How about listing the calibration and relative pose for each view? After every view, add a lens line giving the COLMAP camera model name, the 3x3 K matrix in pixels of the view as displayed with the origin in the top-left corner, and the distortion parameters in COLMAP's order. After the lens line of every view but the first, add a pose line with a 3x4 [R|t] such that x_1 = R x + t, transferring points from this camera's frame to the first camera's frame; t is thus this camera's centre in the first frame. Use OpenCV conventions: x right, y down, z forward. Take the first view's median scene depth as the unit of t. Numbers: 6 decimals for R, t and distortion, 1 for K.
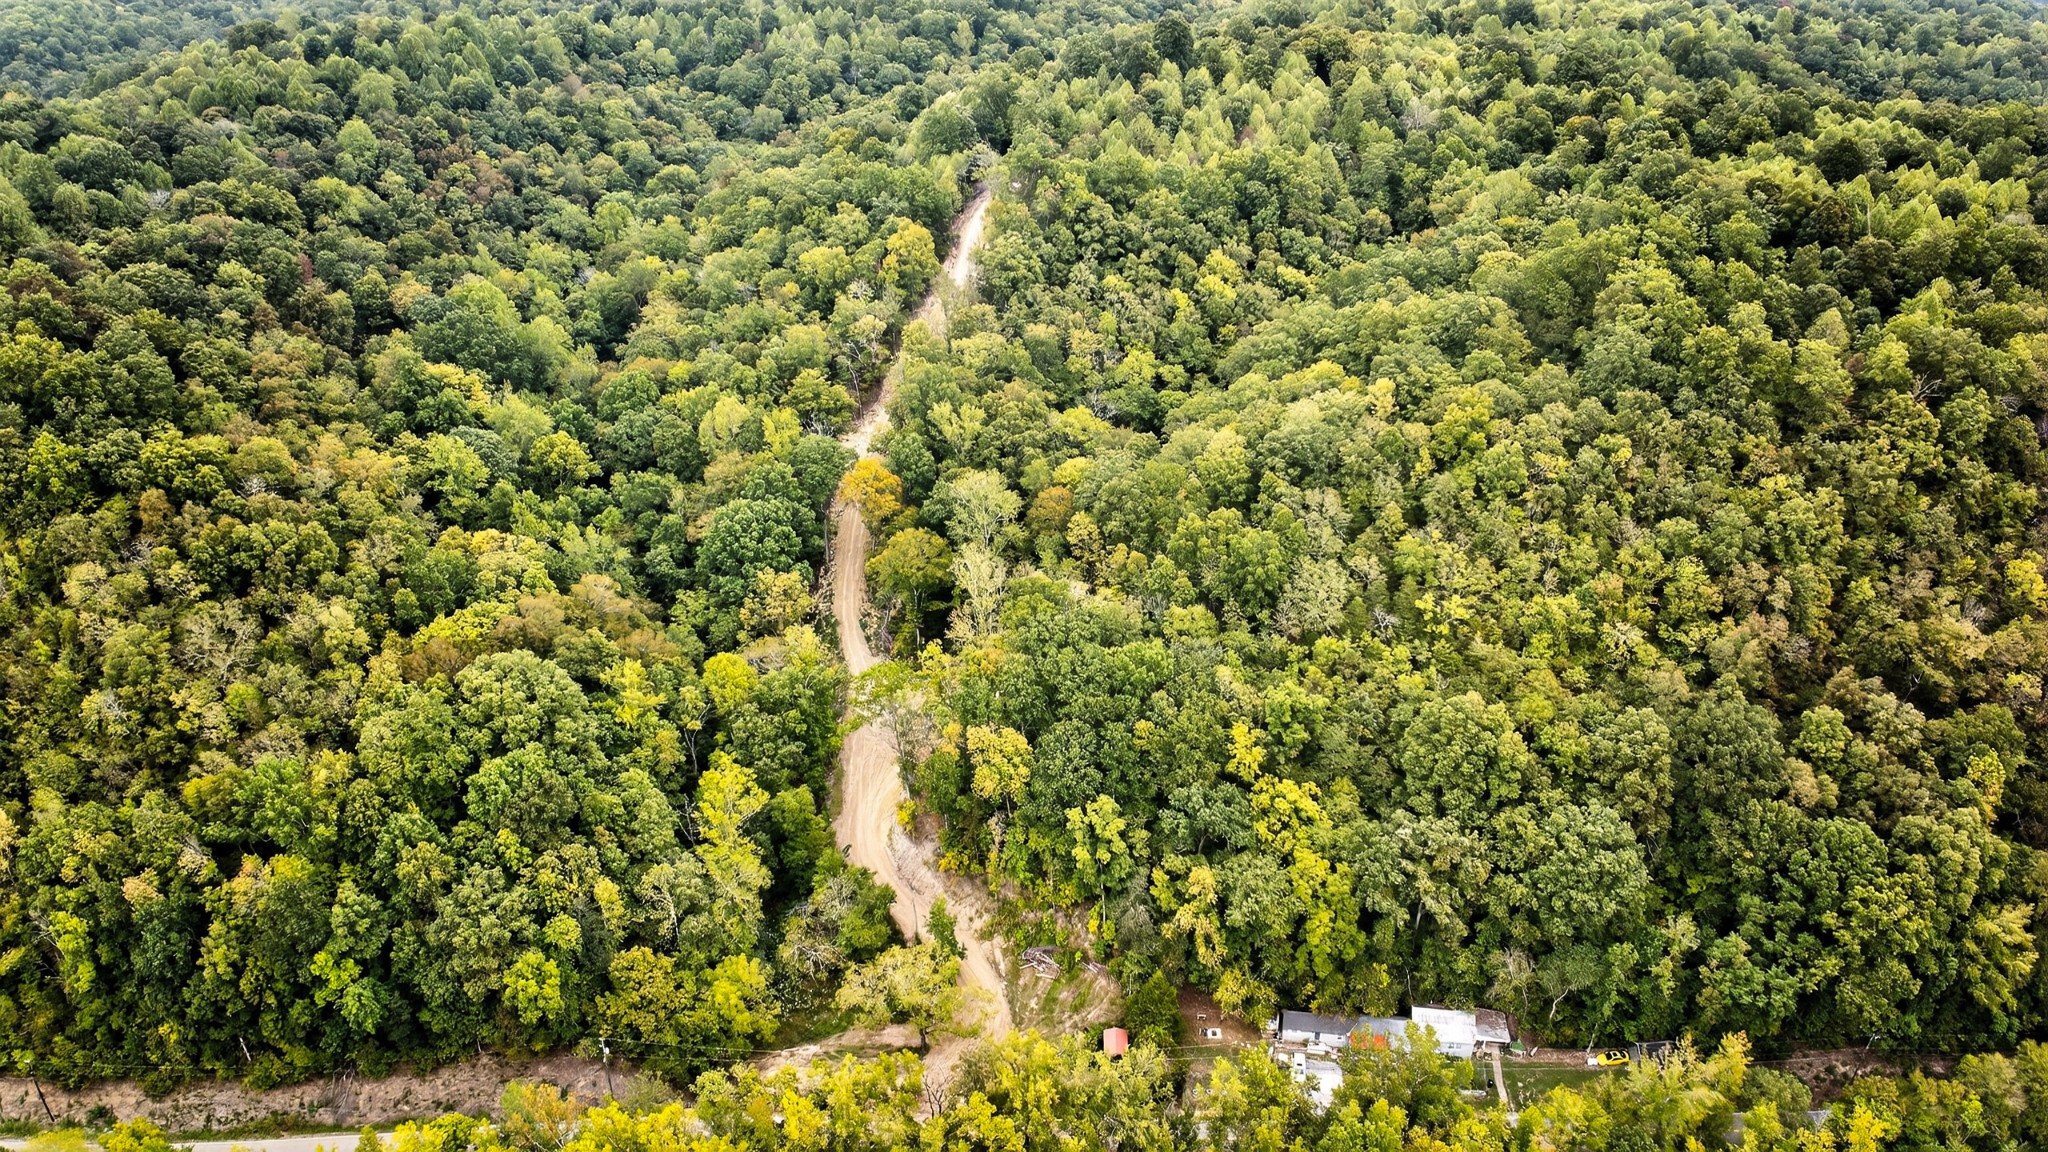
lens RADIAL K [[1437.0, 0, 1017.3], [0, 1437.0, 572.8], [0, 0, 1]] dist [-0.107157, -0.008103]
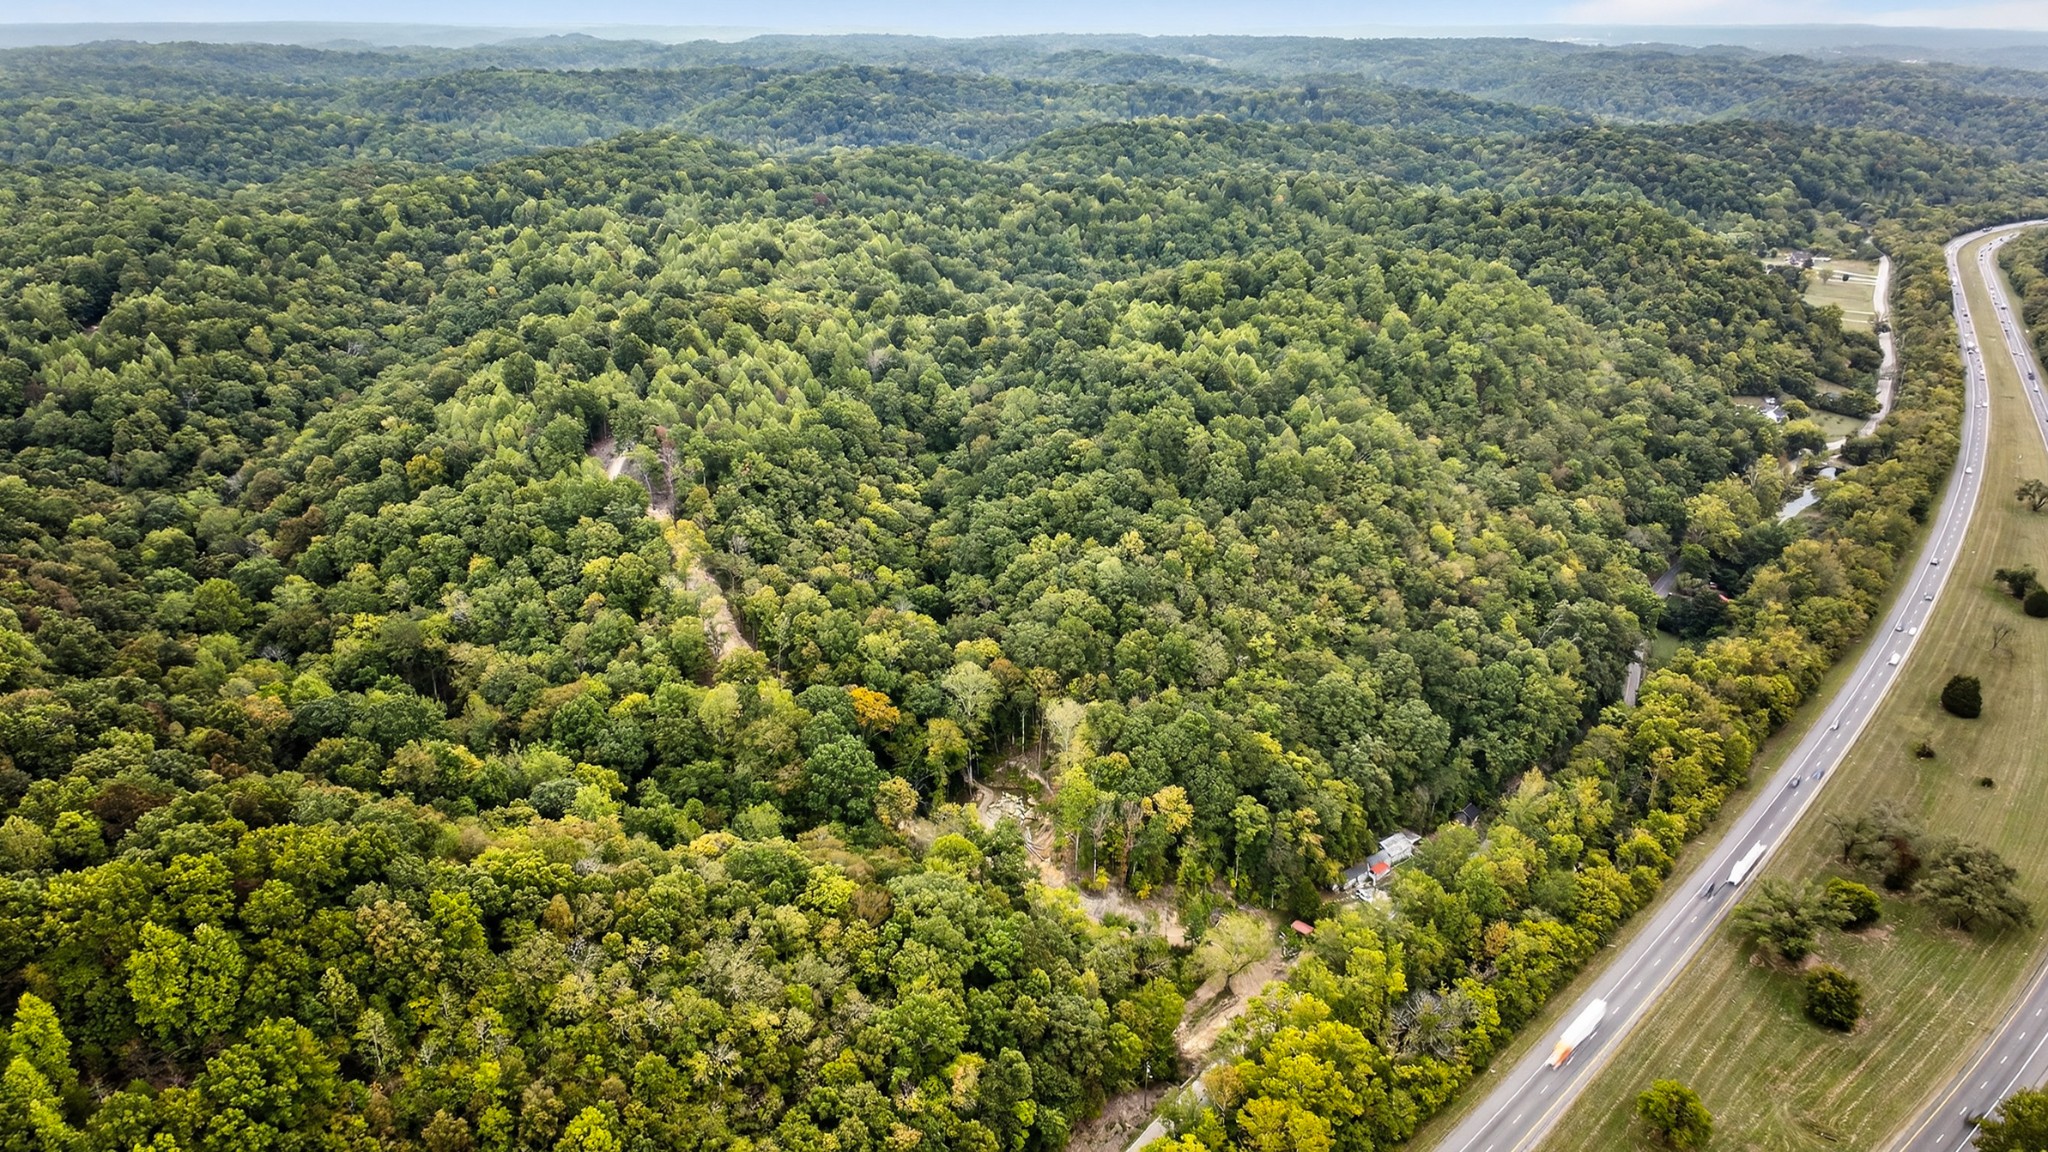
lens RADIAL K [[1403.2, 0, 1024.0], [0, 1403.2, 576.0], [0, 0, 1]] dist [-0.005152, -0.007234]
pose [[0.684884, -0.269942, 0.676806, -1.022311], [0.337476, 0.940731, 0.033704, -0.204289], [-0.645790, 0.205323, 0.735390, -0.095439]]
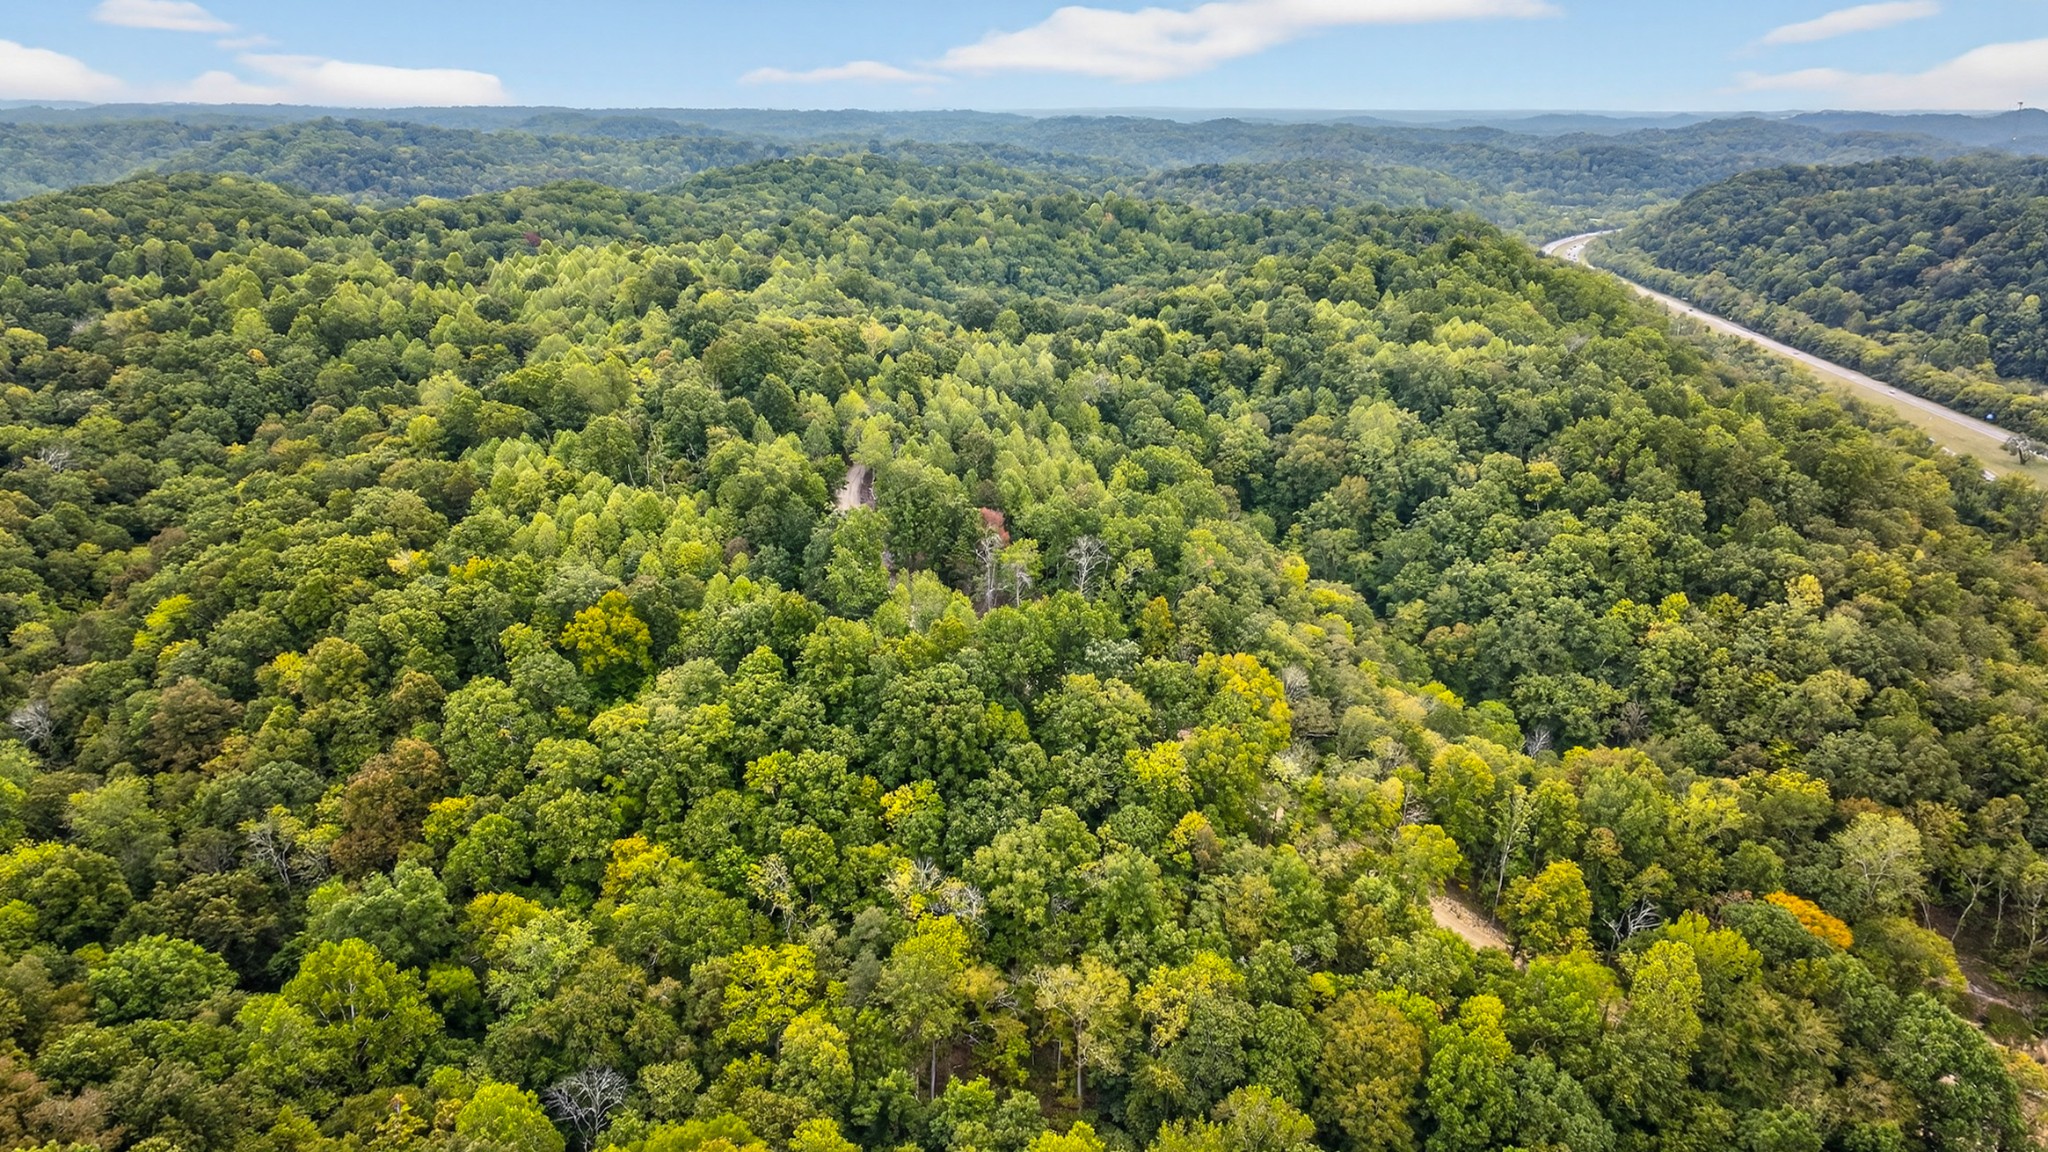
lens RADIAL K [[1396.6, 0, 1023.3], [0, 1396.6, 577.1], [0, 0, 1]] dist [0.024574, -0.006275]
pose [[0.345686, -0.299657, 0.889217, -1.018568], [0.431470, 0.892276, 0.132953, -0.603775], [-0.833267, 0.337711, 0.437740, 1.141567]]
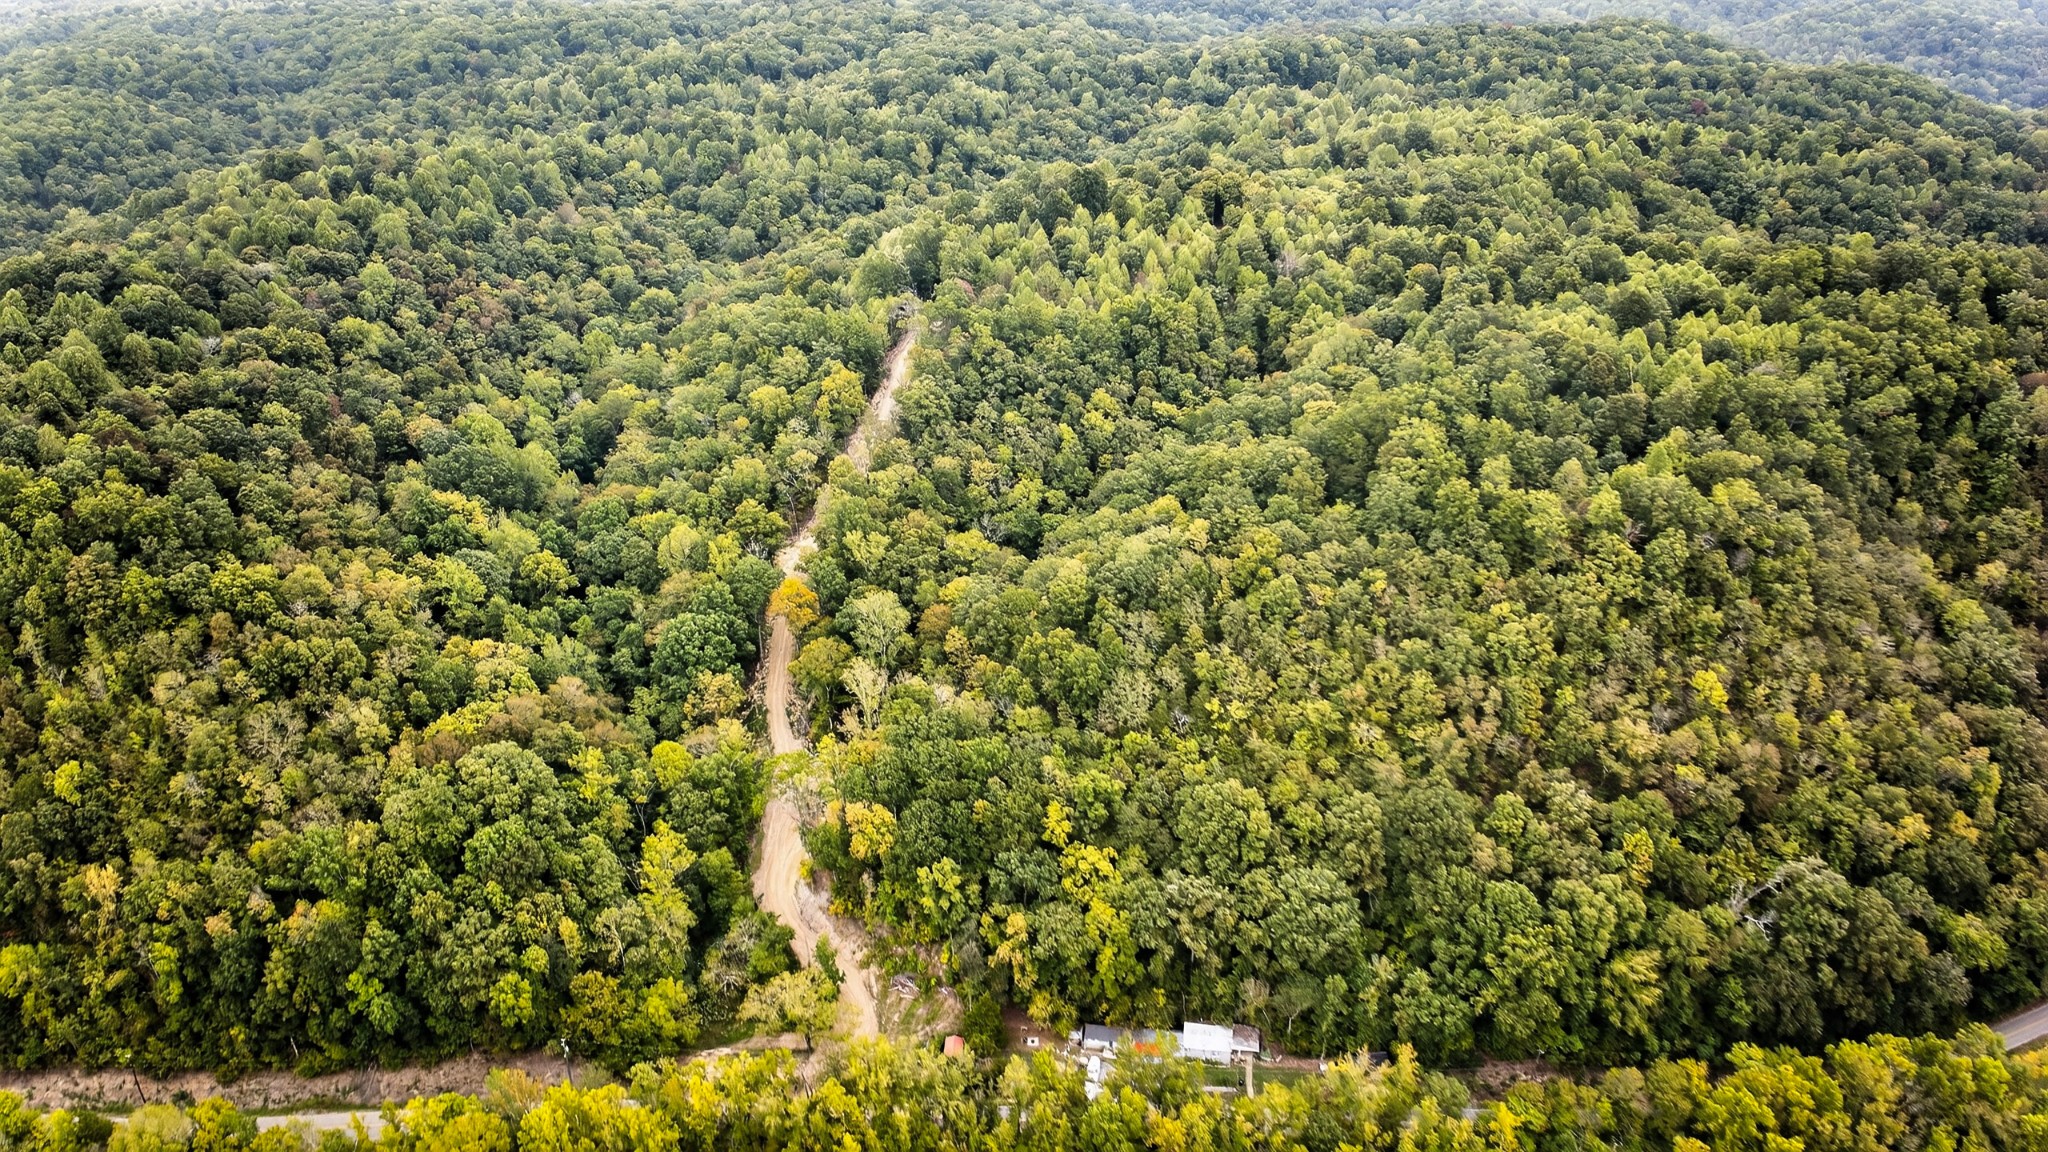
lens RADIAL K [[1437.0, 0, 1017.3], [0, 1437.0, 572.8], [0, 0, 1]] dist [-0.107157, -0.008103]
pose [[0.999982, 0.000682, -0.005907, 0.116336], [-0.000846, 0.999615, -0.027727, -0.060567], [0.005886, 0.027731, 0.999598, -0.276652]]
